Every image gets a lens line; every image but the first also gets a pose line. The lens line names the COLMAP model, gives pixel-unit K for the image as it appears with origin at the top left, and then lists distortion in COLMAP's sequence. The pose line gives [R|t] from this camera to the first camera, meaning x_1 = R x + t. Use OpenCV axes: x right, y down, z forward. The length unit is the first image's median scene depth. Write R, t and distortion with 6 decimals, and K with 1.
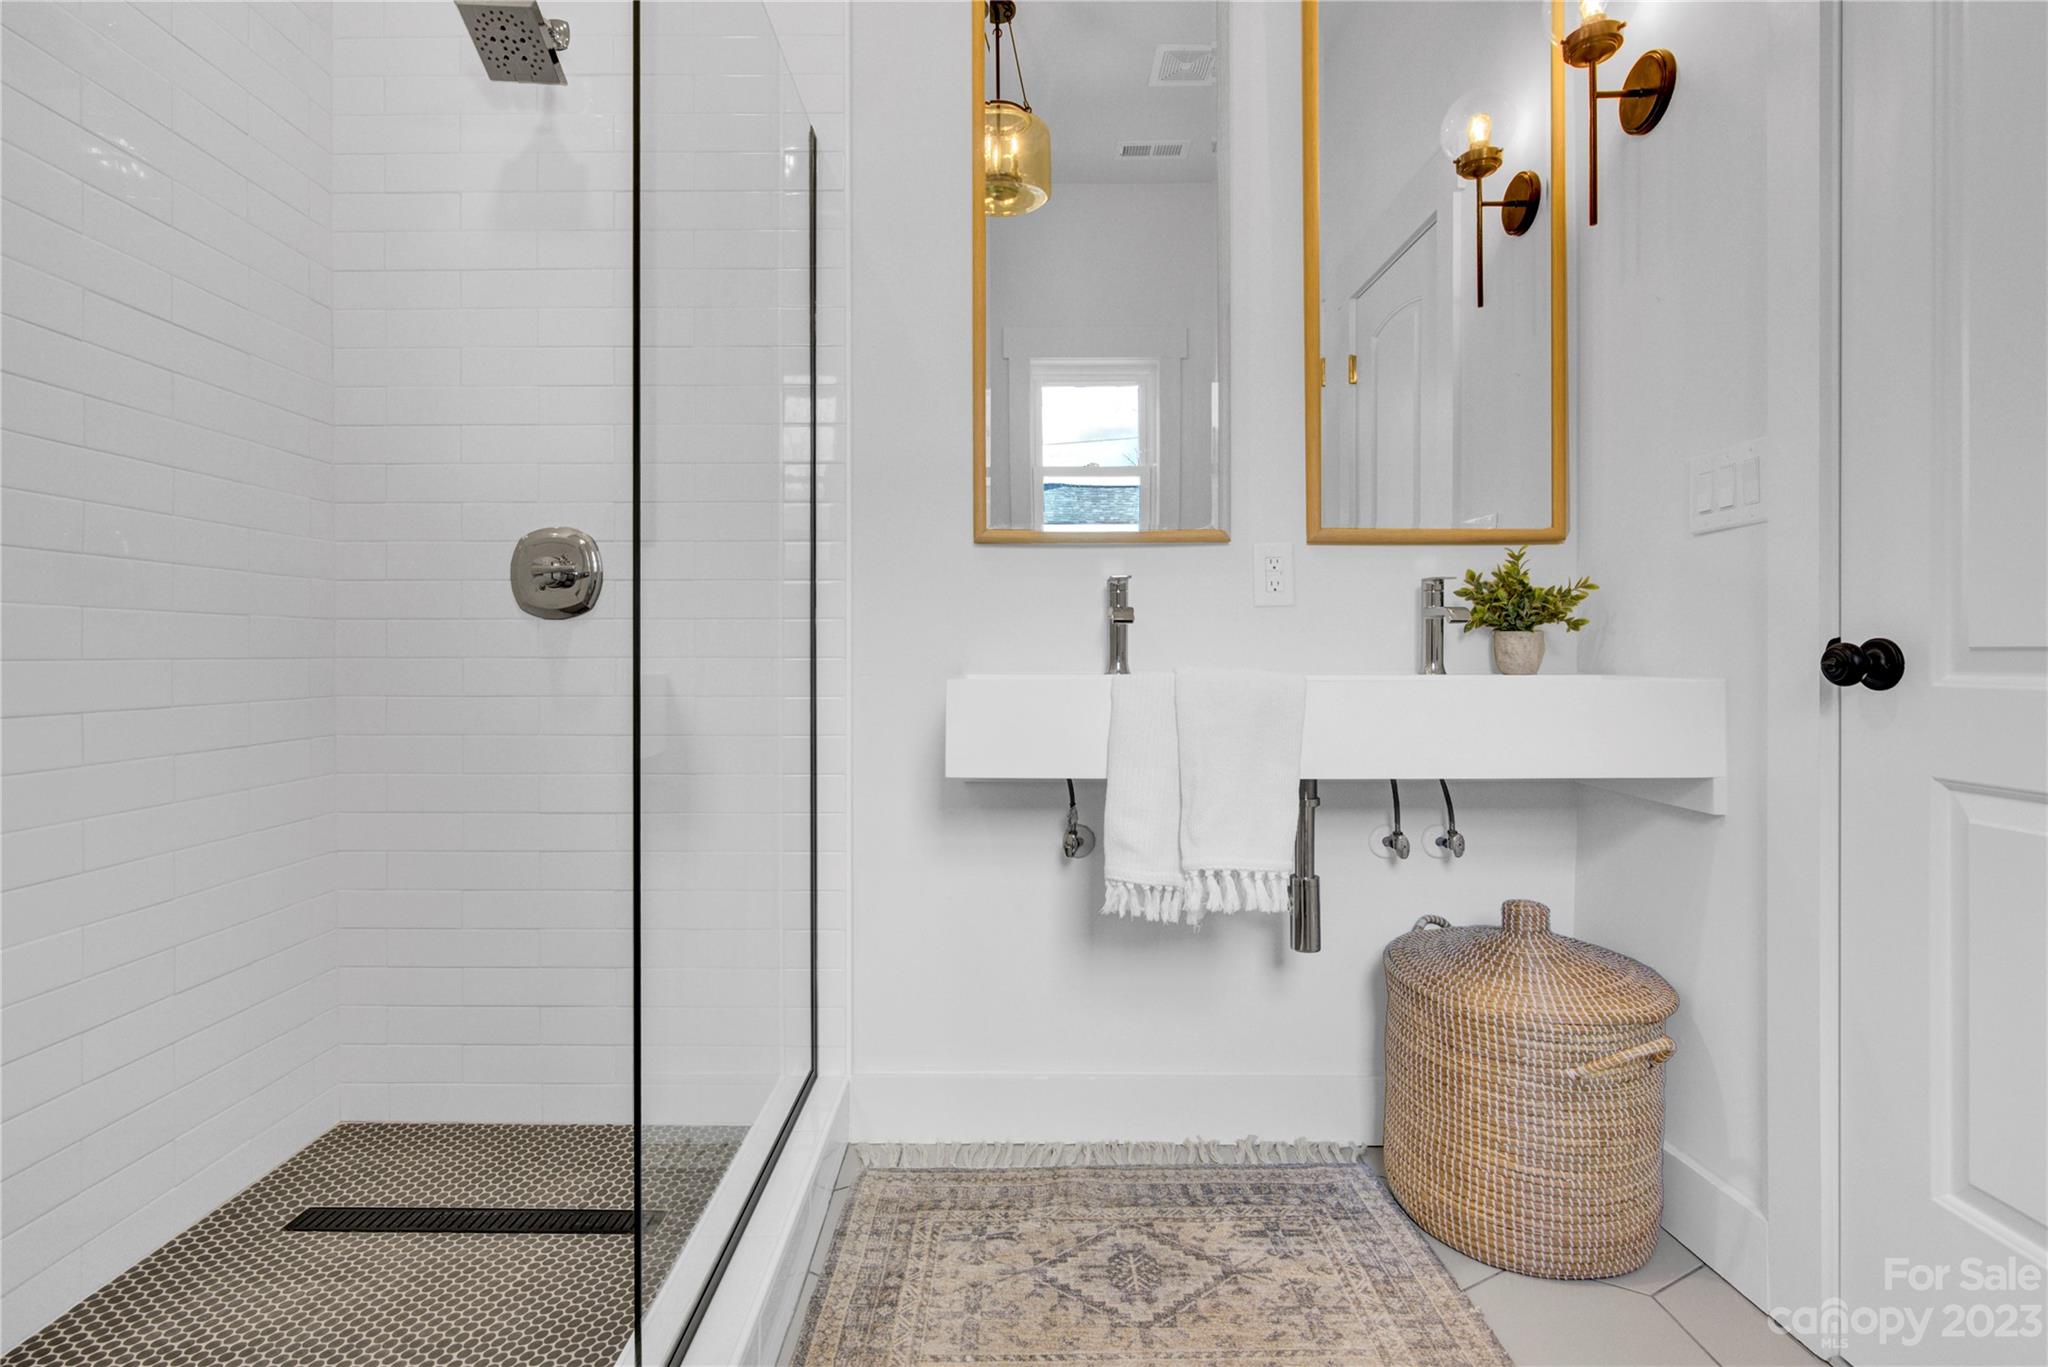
lens RADIAL K [[963.9, 0, 1021.0], [0, 963.9, 665.4], [0, 0, 1]] dist [0.000621, 0.000302]
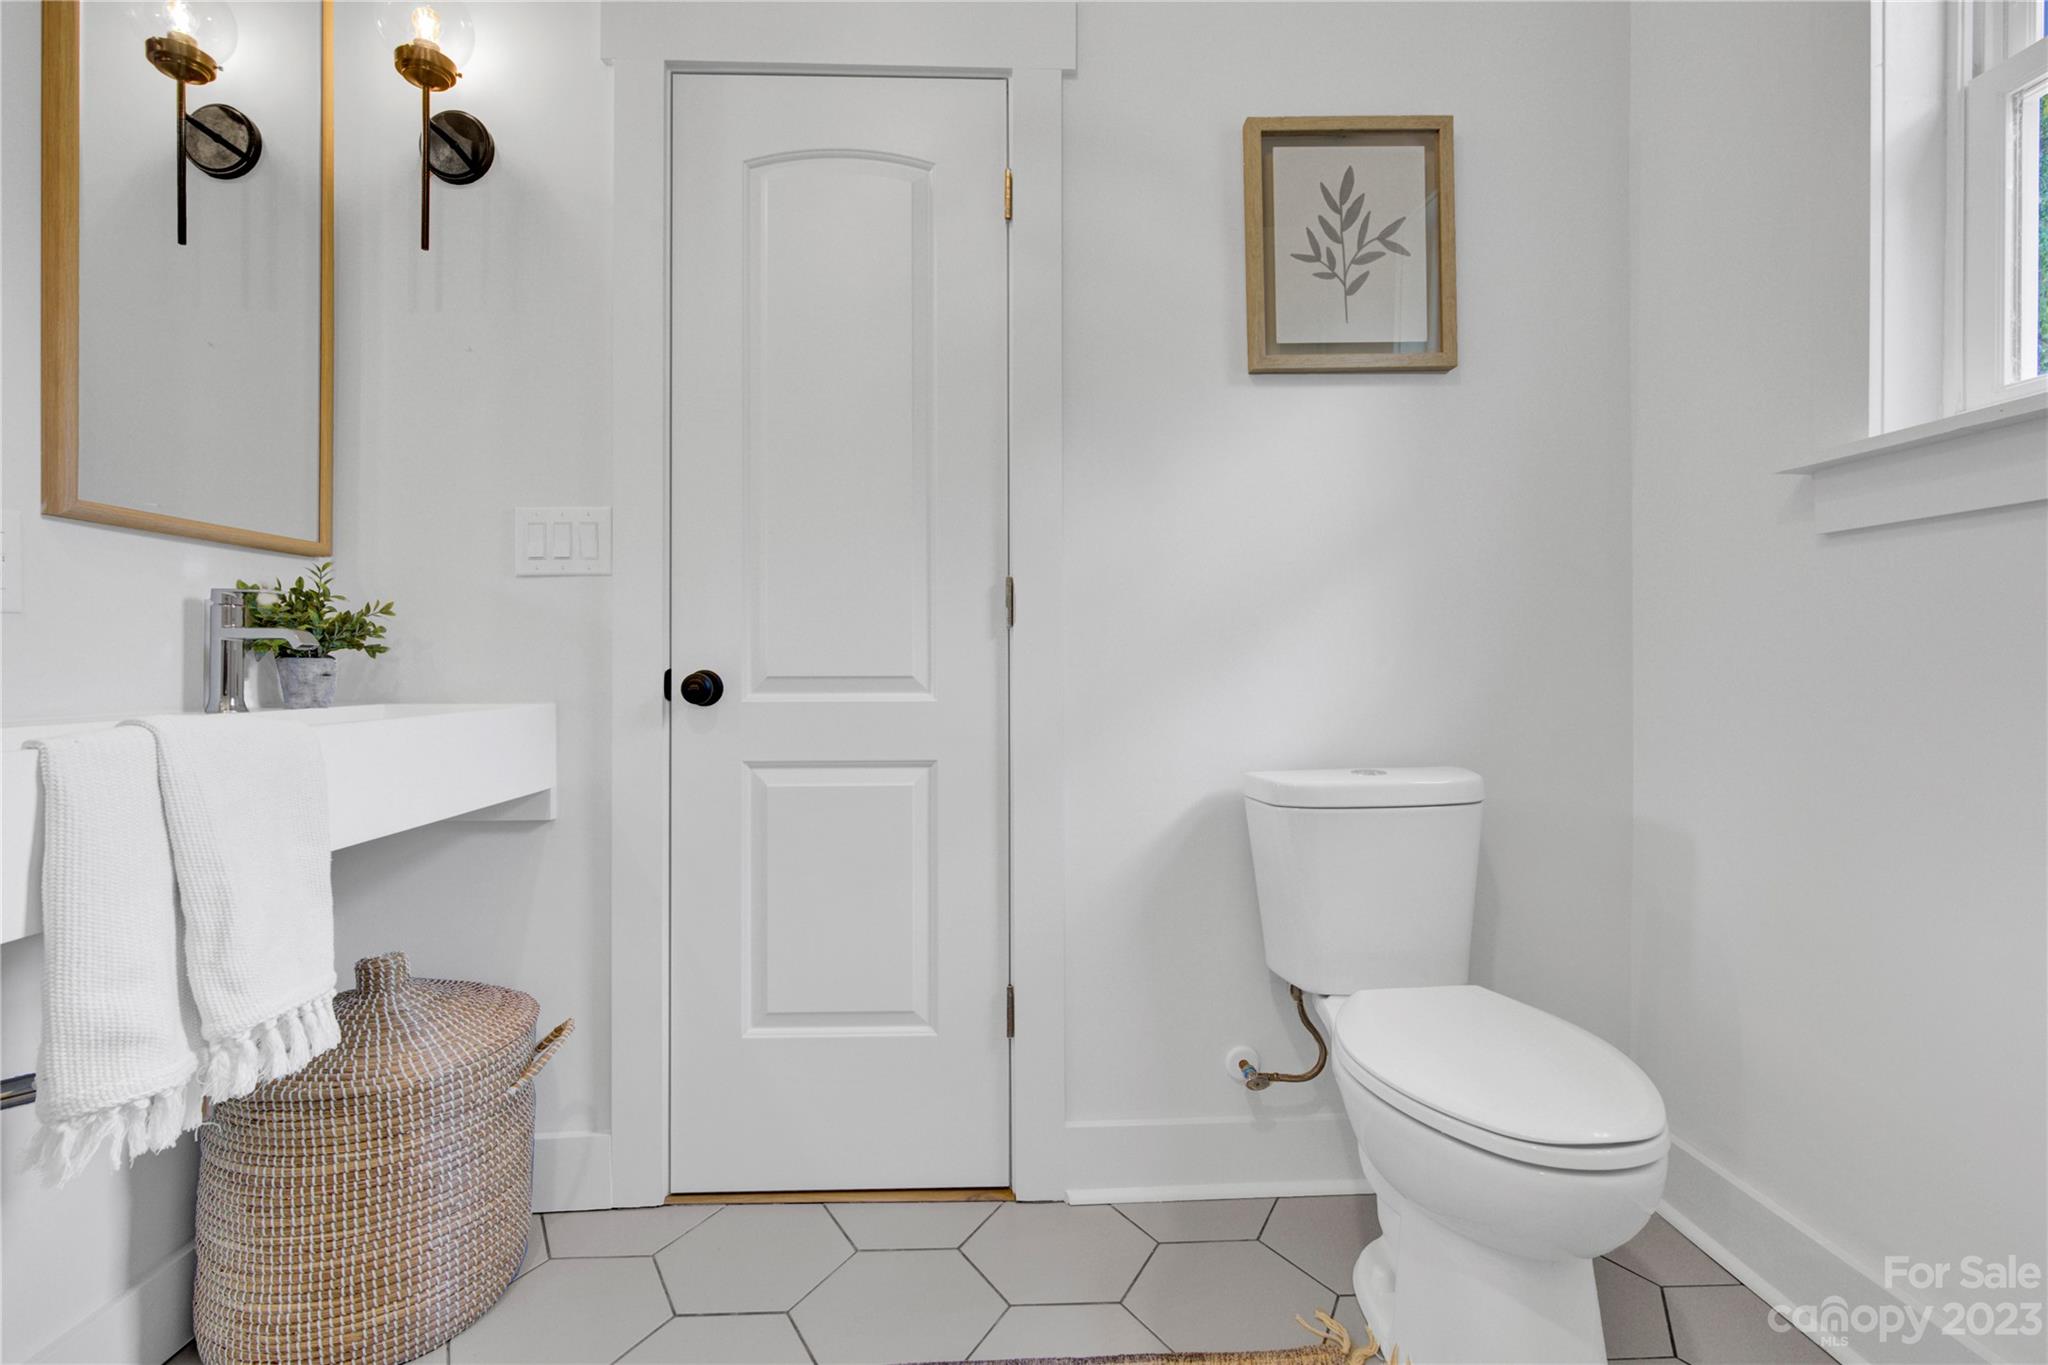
lens RADIAL K [[963.9, 0, 1018.7], [0, 963.9, 673.4], [0, 0, 1]] dist [0.000621, 0.000302]
pose [[-0.042919, -0.007712, 0.999049, -0.415625], [0.016503, 0.999828, 0.008427, -0.020405], [-0.998942, 0.016849, -0.042784, 0.430916]]
